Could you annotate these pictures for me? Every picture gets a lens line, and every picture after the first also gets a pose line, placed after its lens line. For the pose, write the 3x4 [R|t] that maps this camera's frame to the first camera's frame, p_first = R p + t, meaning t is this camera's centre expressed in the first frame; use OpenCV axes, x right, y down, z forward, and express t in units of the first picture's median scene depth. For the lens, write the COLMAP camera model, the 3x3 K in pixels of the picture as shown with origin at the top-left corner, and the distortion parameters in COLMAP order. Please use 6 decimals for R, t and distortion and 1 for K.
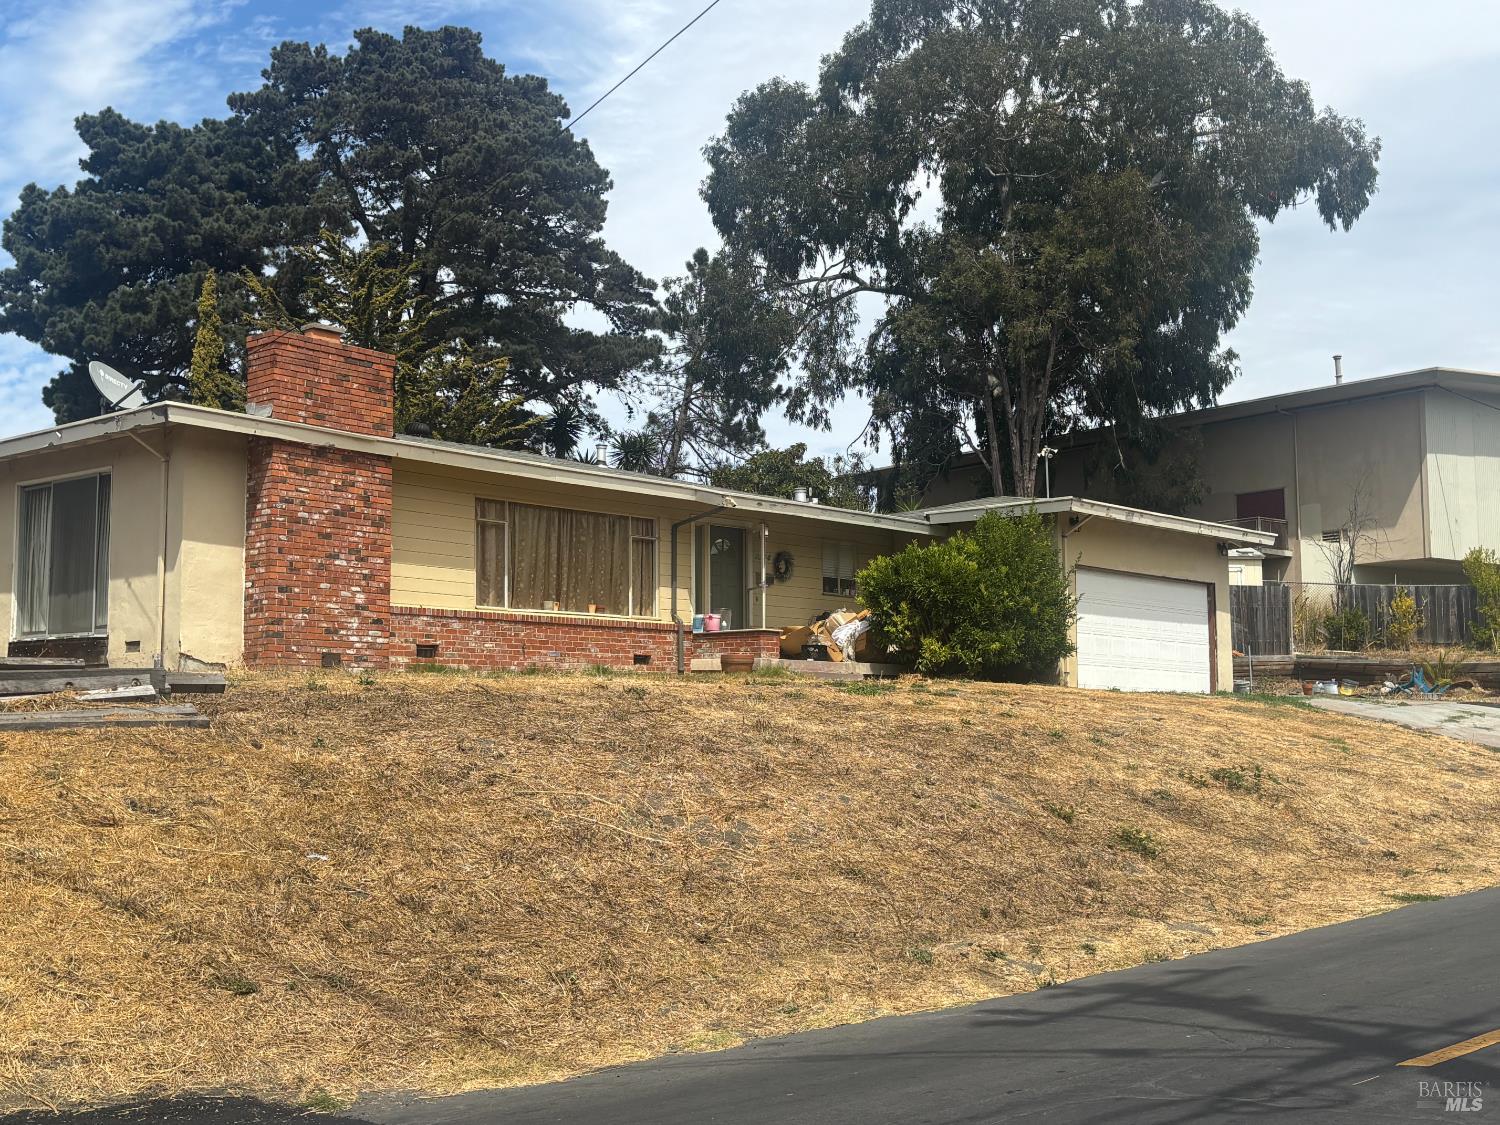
lens RADIAL K [[1773.2, 0, 746.8], [0, 1773.2, 569.9], [0, 0, 1]] dist [0.055230, 0.000000]
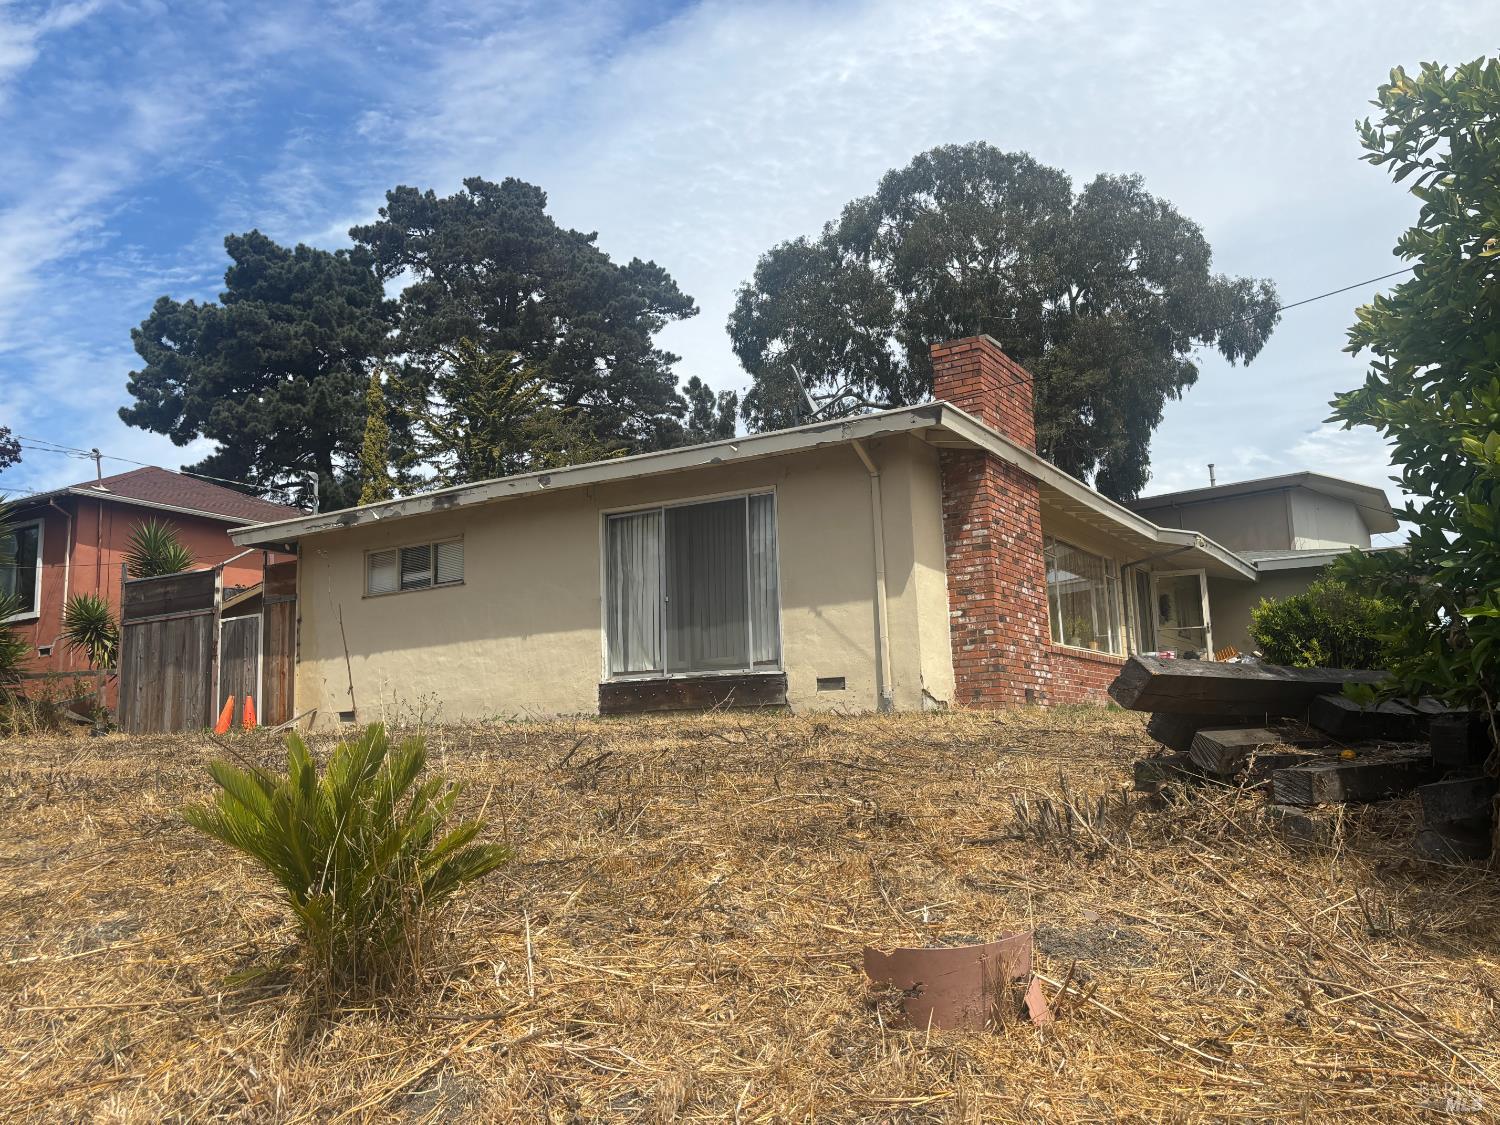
lens RADIAL K [[1272.8, 0, 748.1], [0, 1272.8, 567.5], [0, 0, 1]] dist [0.051492, -0.002772]
pose [[0.984780, 0.001972, 0.173793, -0.481857], [0.007915, 0.998390, -0.056174, 0.019844], [-0.173624, 0.056695, 0.983179, 0.369744]]
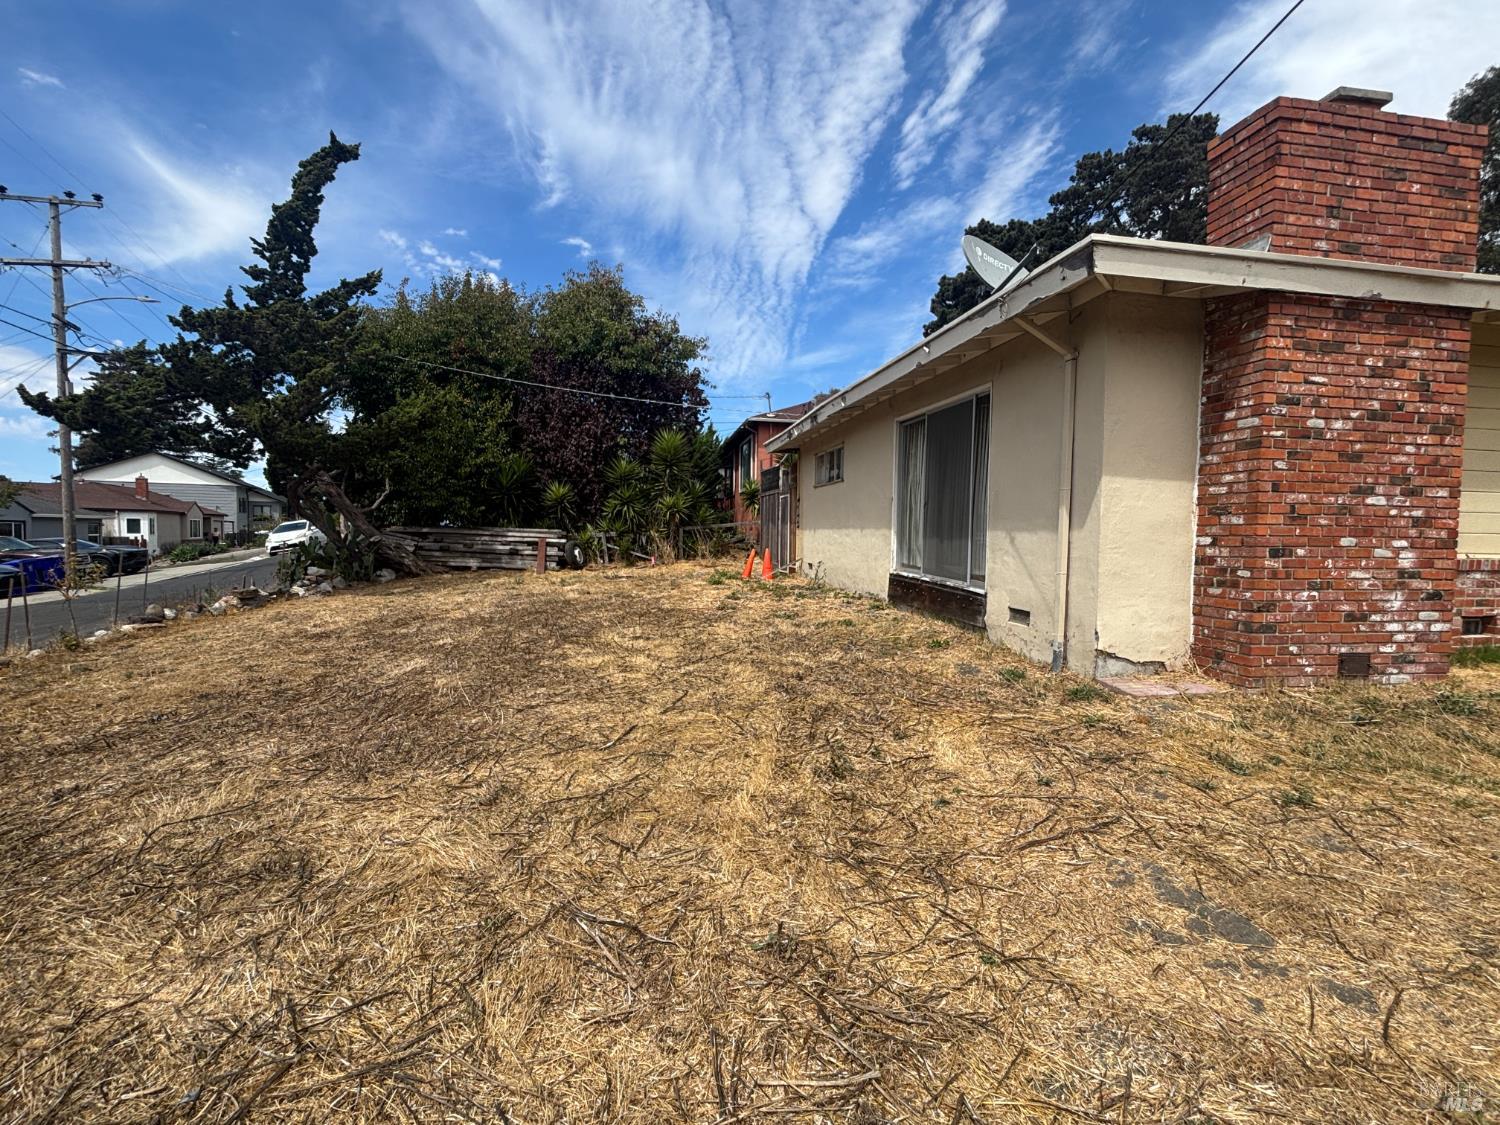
lens RADIAL K [[666.2, 0, 746.5], [0, 666.2, 563.9], [0, 0, 1]] dist [0.003263, 0.000037]
pose [[0.778126, 0.046680, -0.626371, -0.249490], [0.047506, 0.990004, 0.132796, -0.022589], [0.626309, -0.133088, 0.768131, 0.689481]]
